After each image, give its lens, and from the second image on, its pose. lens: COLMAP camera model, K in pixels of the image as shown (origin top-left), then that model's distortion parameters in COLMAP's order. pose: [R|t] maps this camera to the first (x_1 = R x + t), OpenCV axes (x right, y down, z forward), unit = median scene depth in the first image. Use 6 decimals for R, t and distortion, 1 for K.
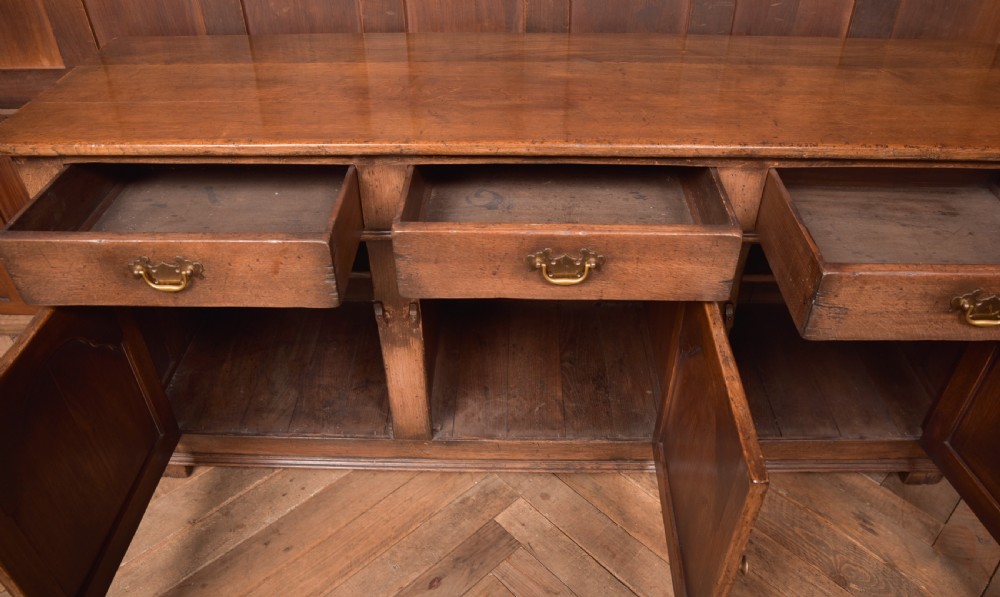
lens RADIAL K [[728.4, 0, 502.0], [0, 728.4, 273.5], [0, 0, 1]] dist [-0.113478, 0.081778]
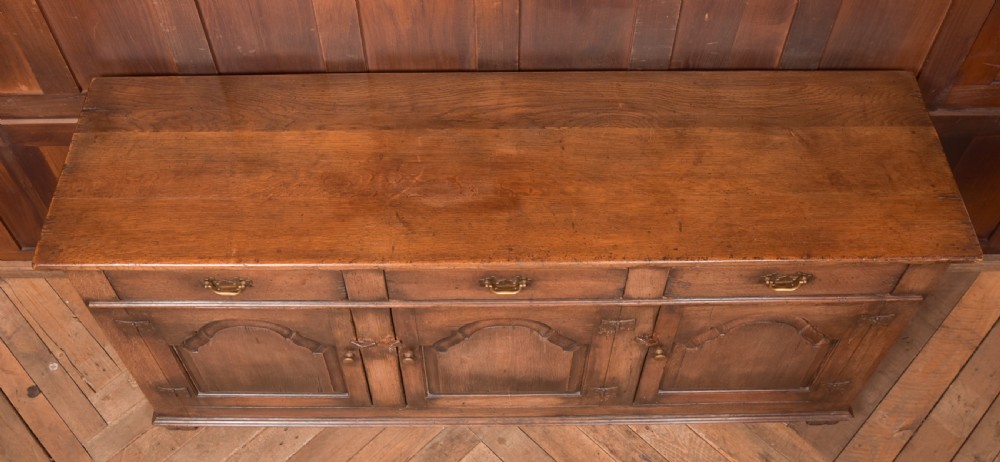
lens RADIAL K [[964.4, 0, 477.5], [0, 964.4, 177.1], [0, 0, 1]] dist [-0.123919, 0.128501]
pose [[0.999774, -0.020201, 0.006558, 0.023886], [0.017683, 0.962745, 0.269834, -0.693254], [-0.011765, -0.269657, 0.962885, -0.521239]]
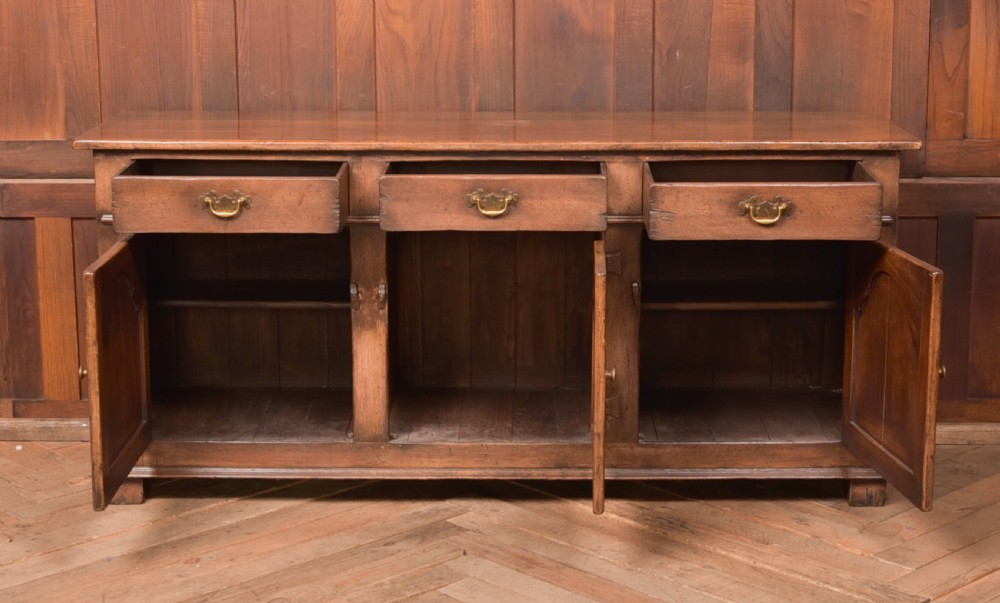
lens RADIAL K [[1822.7, 0, 503.8], [0, 1822.7, 259.8], [0, 0, 1]] dist [-0.038241, 0.054845]
pose [[0.999979, 0.002500, 0.006003, 0.072571], [0.000254, 0.907467, -0.420123, 1.394947], [-0.006498, 0.420115, 0.907448, -1.969692]]
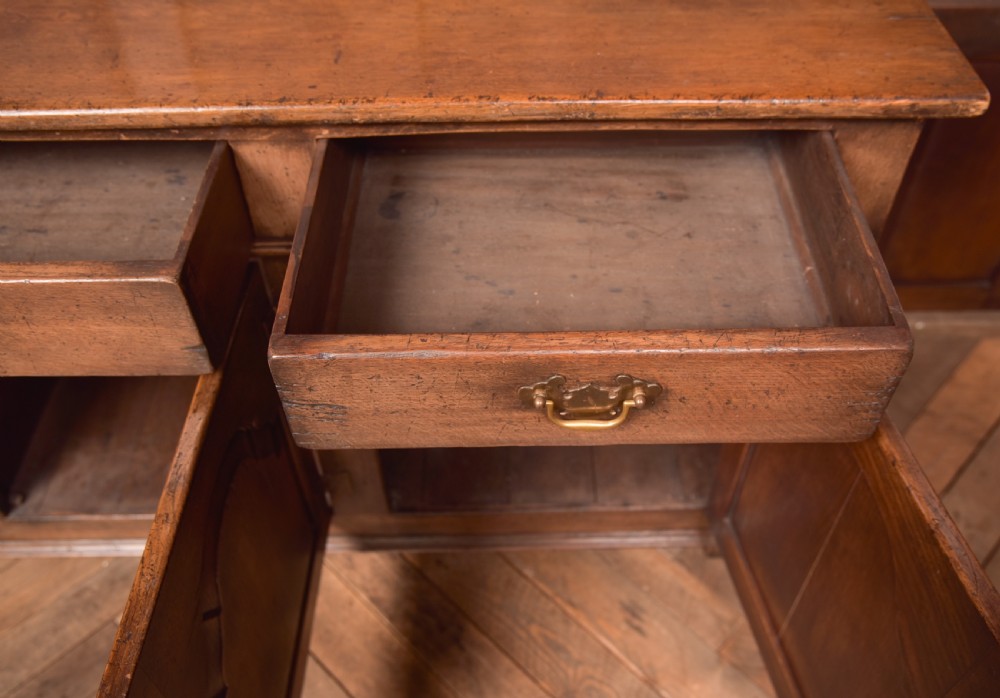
lens RADIAL K [[892.4, 0, 517.1], [0, 892.4, 358.8], [0, 0, 1]] dist [-0.070419, 0.093140]
pose [[0.999363, -0.025570, 0.024883, 0.471685], [0.020118, 0.979818, 0.198878, -0.101809], [-0.029466, -0.198251, 0.979708, 0.220185]]
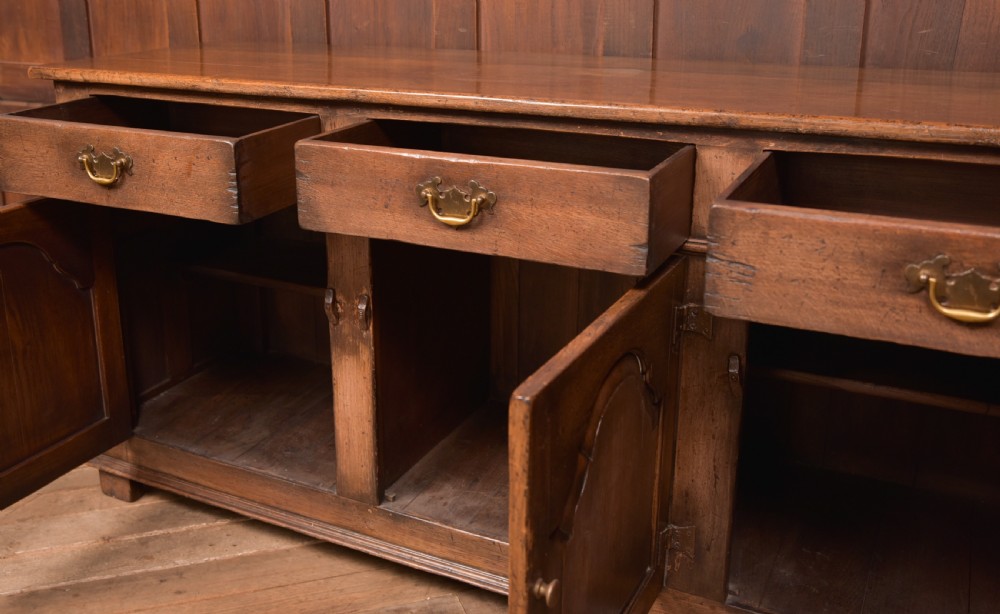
lens RADIAL K [[1012.2, 0, 429.4], [0, 1012.2, 246.5], [0, 0, 1]] dist [-0.061521, 0.098386]
pose [[0.889308, 0.124564, -0.440018, 0.496870], [-0.265601, 0.923959, -0.275237, 0.315519], [0.372274, 0.361640, 0.854768, -0.025412]]
